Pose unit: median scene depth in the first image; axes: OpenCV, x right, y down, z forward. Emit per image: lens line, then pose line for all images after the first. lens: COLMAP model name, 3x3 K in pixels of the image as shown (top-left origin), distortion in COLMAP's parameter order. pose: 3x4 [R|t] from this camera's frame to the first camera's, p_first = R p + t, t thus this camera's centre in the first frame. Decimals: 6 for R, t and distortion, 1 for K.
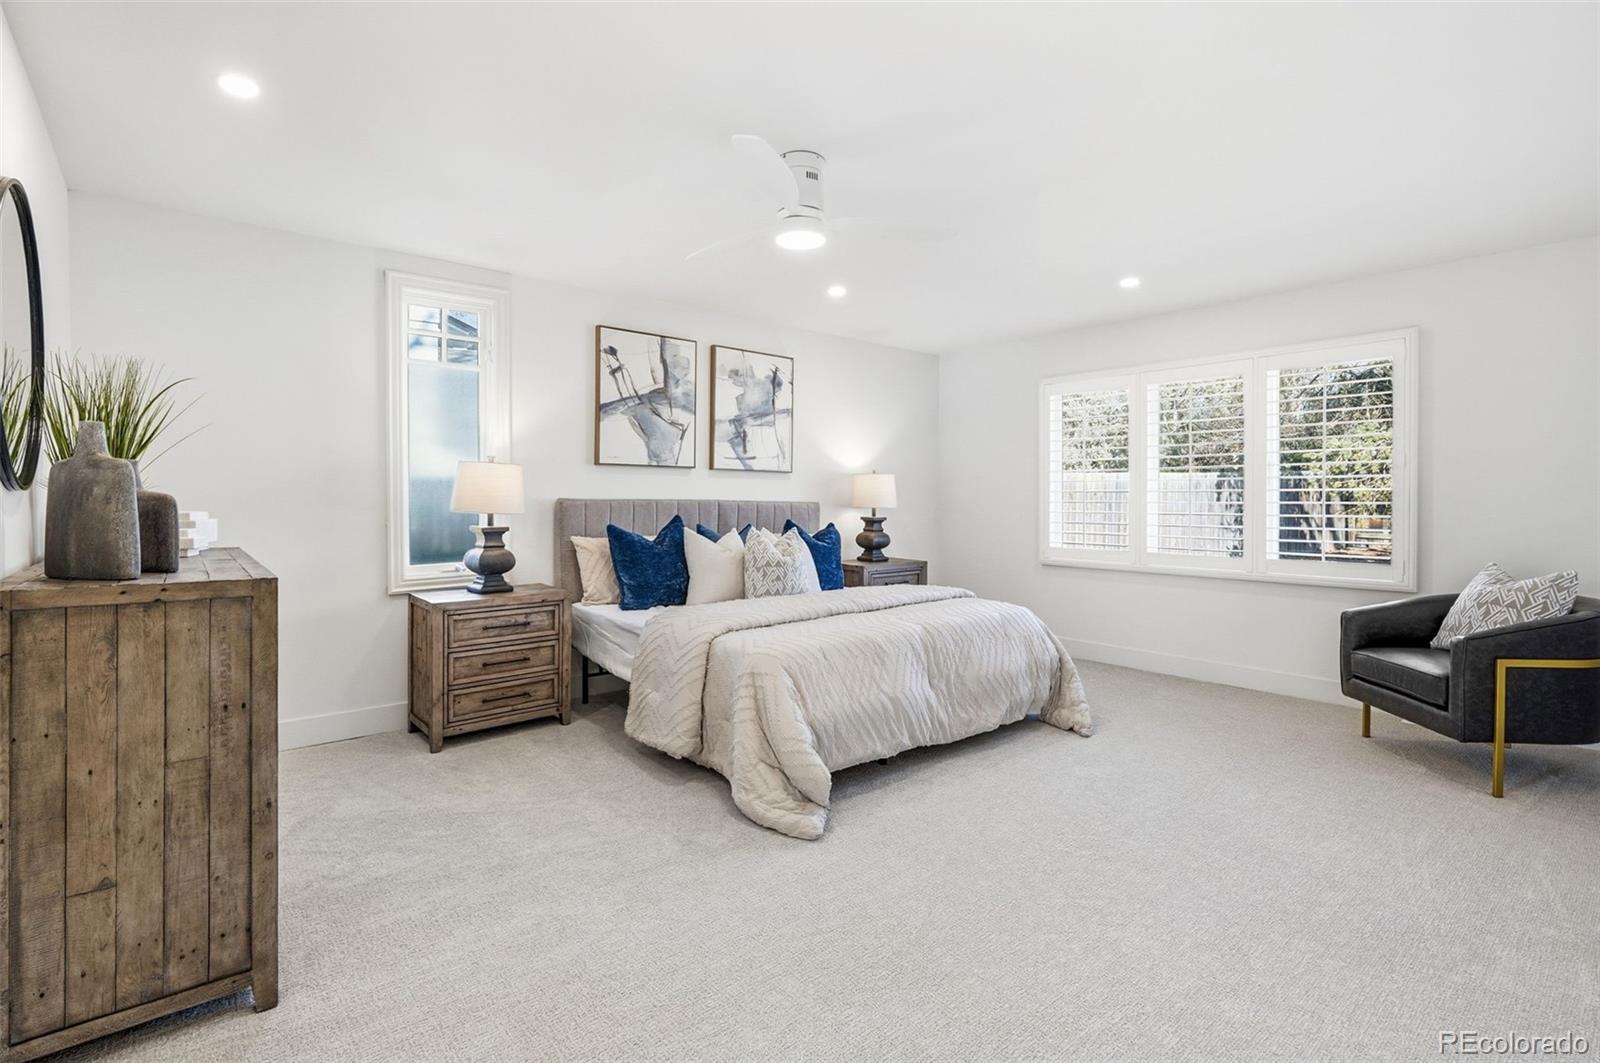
lens RADIAL K [[750.2, 0, 800.7], [0, 750.2, 510.0], [0, 0, 1]] dist [0.000423, 0.000006]
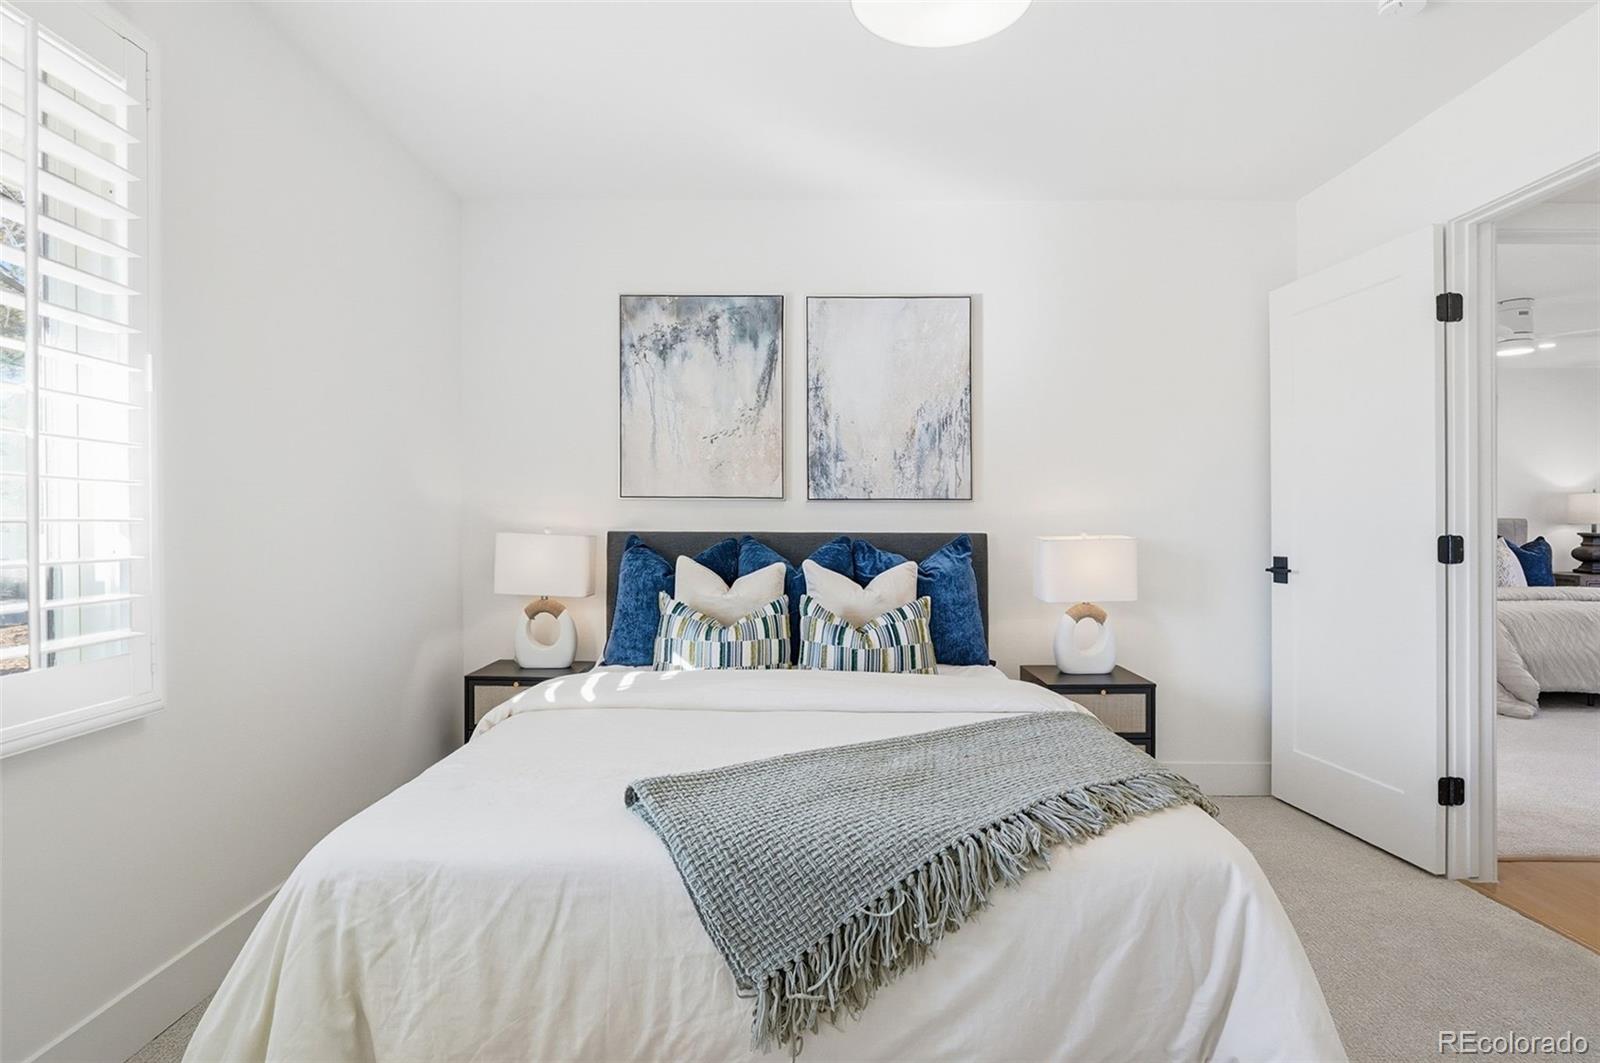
lens RADIAL K [[831.2, 0, 800.0], [0, 831.2, 531.5], [0, 0, 1]] dist [0.000923, 0.000174]
pose [[0.772114, -0.000239, -0.635484, -0.028636], [-0.004007, 0.999978, -0.005244, 0.022815], [0.635471, 0.006595, 0.772097, -0.788349]]
